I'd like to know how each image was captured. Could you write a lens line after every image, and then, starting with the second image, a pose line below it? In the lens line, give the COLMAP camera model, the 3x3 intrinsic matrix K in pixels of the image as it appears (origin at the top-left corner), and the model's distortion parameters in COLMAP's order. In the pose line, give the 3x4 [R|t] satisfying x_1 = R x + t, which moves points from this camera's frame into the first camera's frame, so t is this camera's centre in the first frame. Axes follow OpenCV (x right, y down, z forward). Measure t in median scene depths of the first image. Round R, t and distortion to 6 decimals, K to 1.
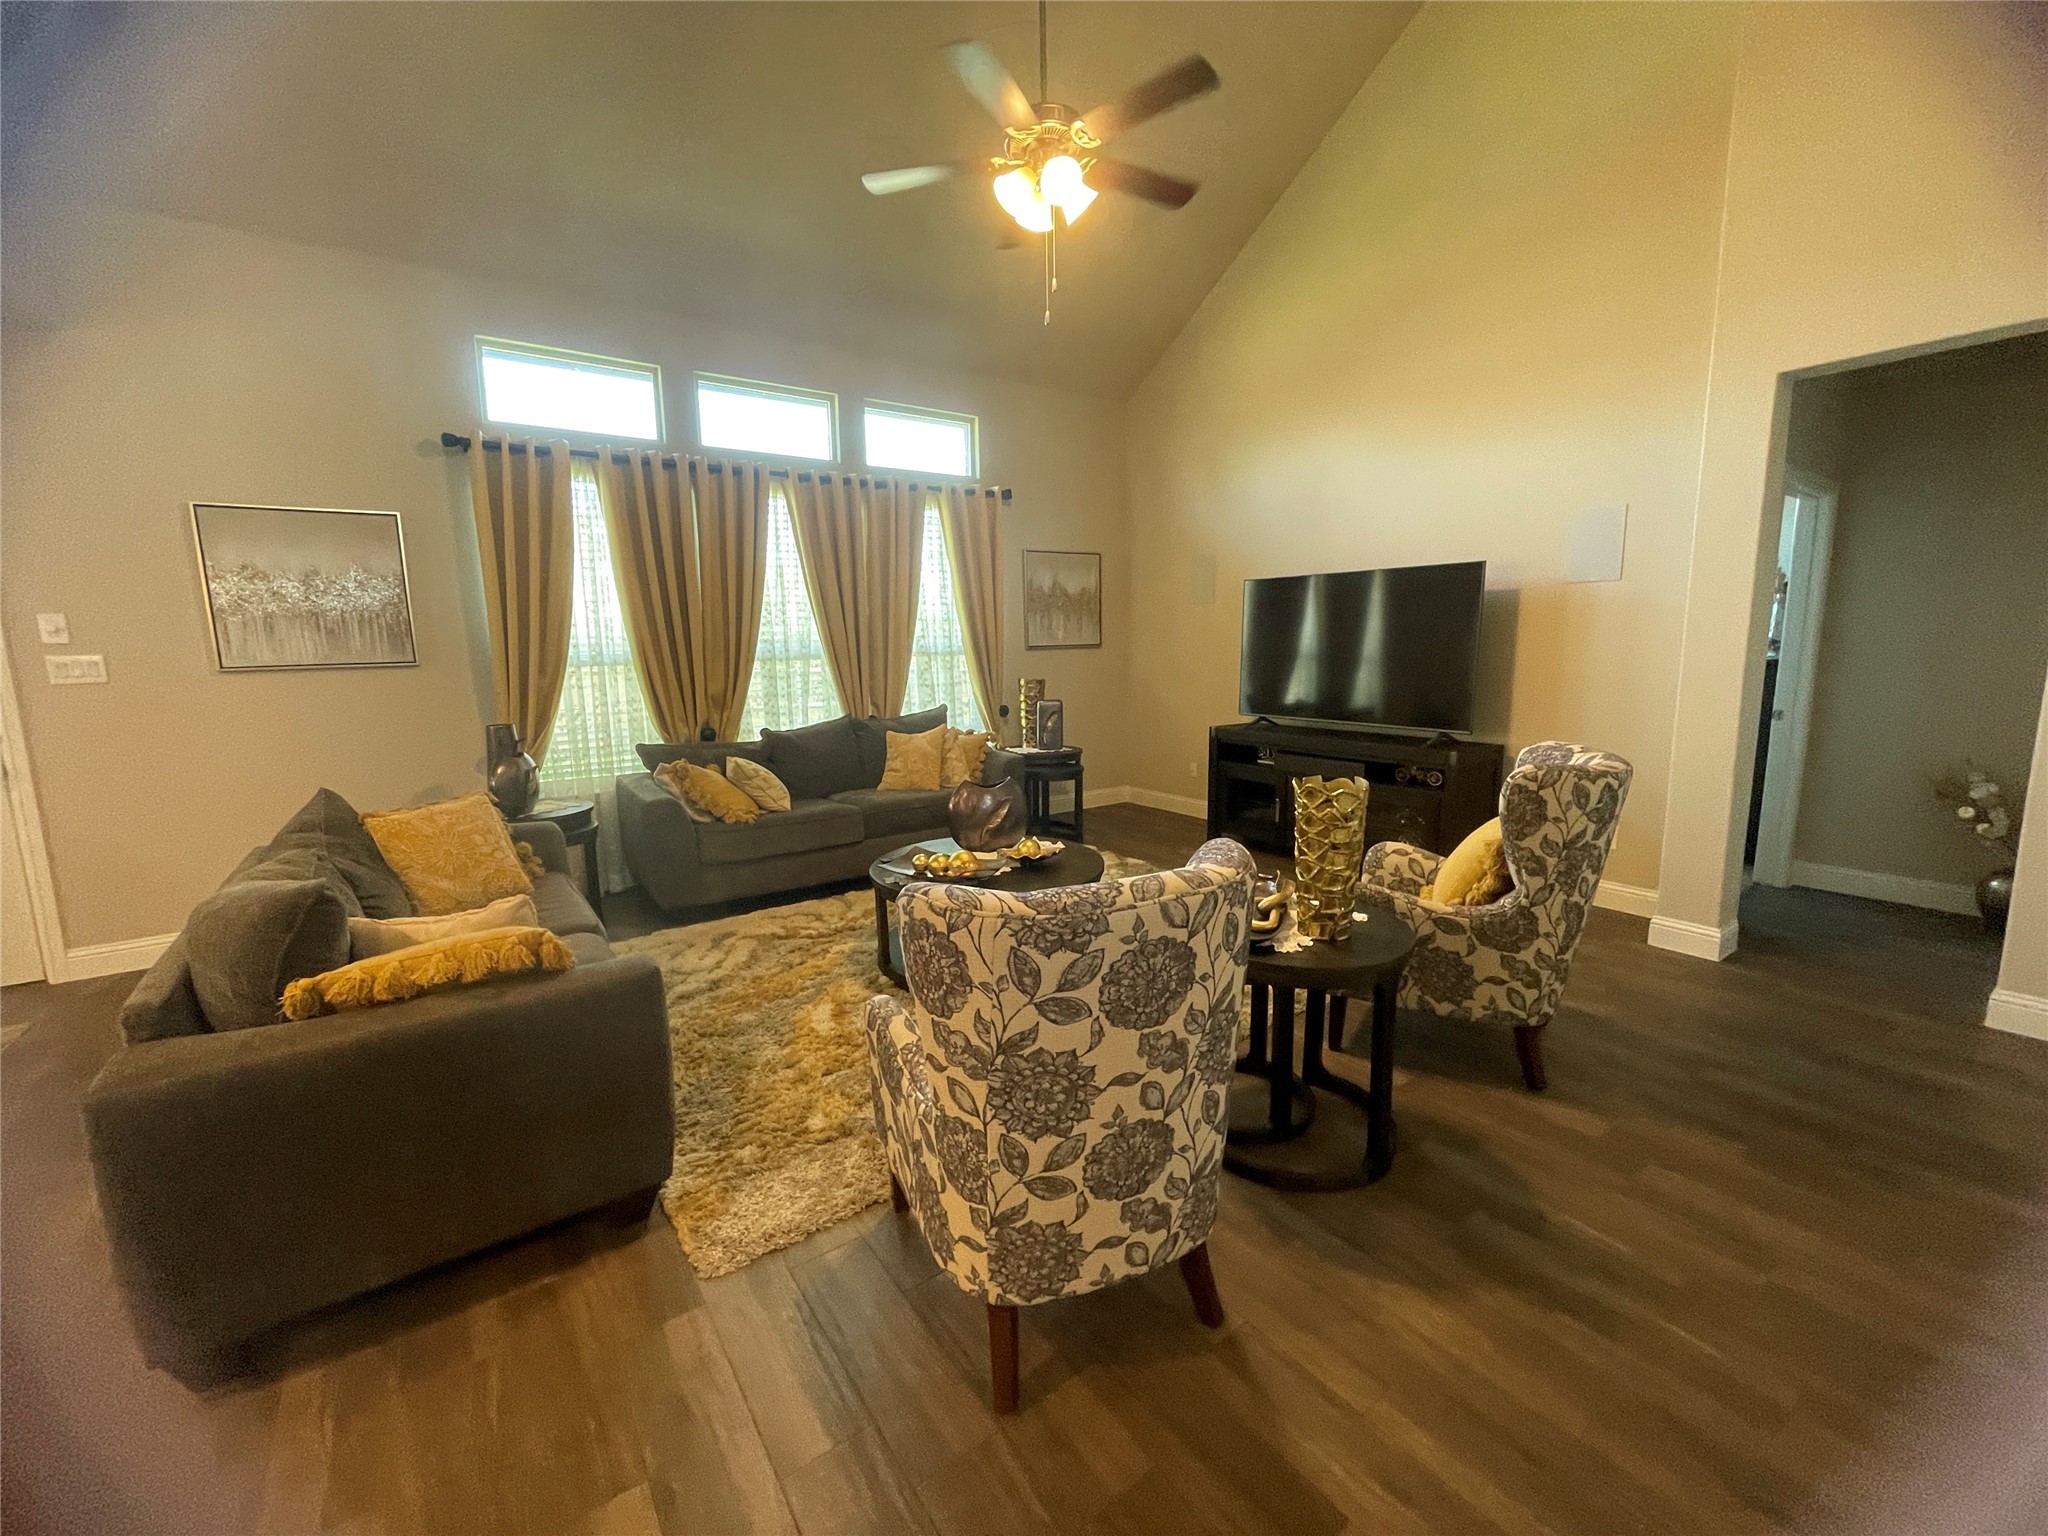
lens RADIAL K [[826.1, 0, 1014.9], [0, 826.1, 763.7], [0, 0, 1]] dist [-0.007912, 0.000188]
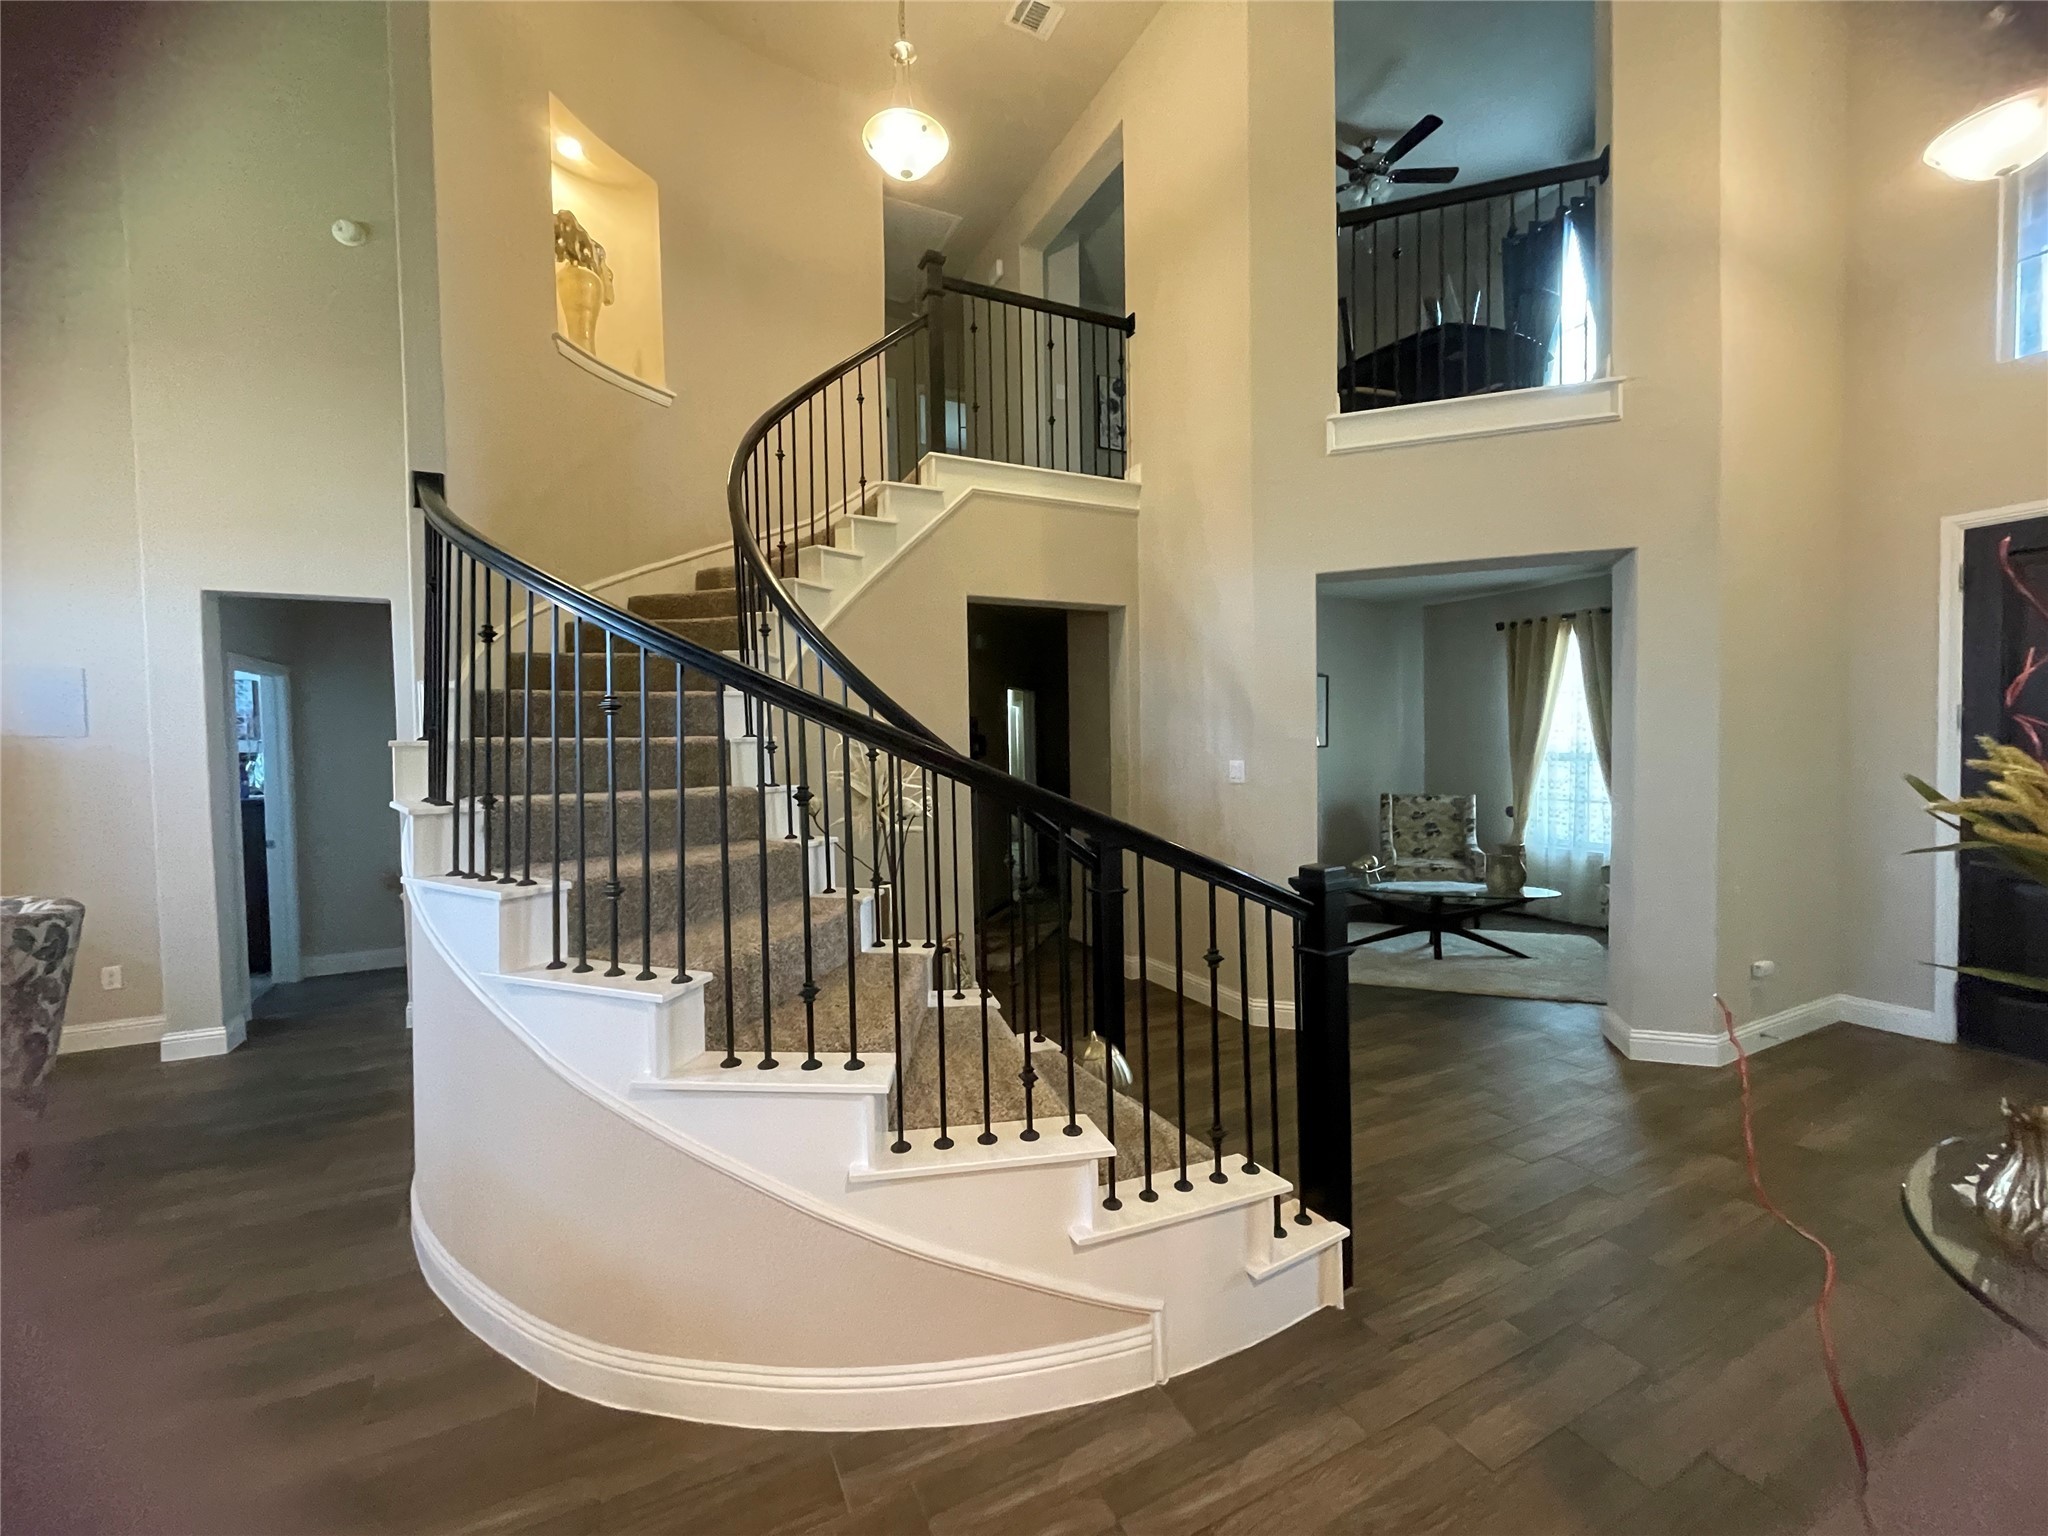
lens RADIAL K [[826.1, 0, 1014.9], [0, 826.1, 763.7], [0, 0, 1]] dist [-0.007912, 0.000188]
pose [[0.142932, -0.009136, 0.989690, -0.222759], [0.157247, 0.987466, -0.013594, 0.025353], [-0.977161, 0.157569, 0.142577, -0.500208]]
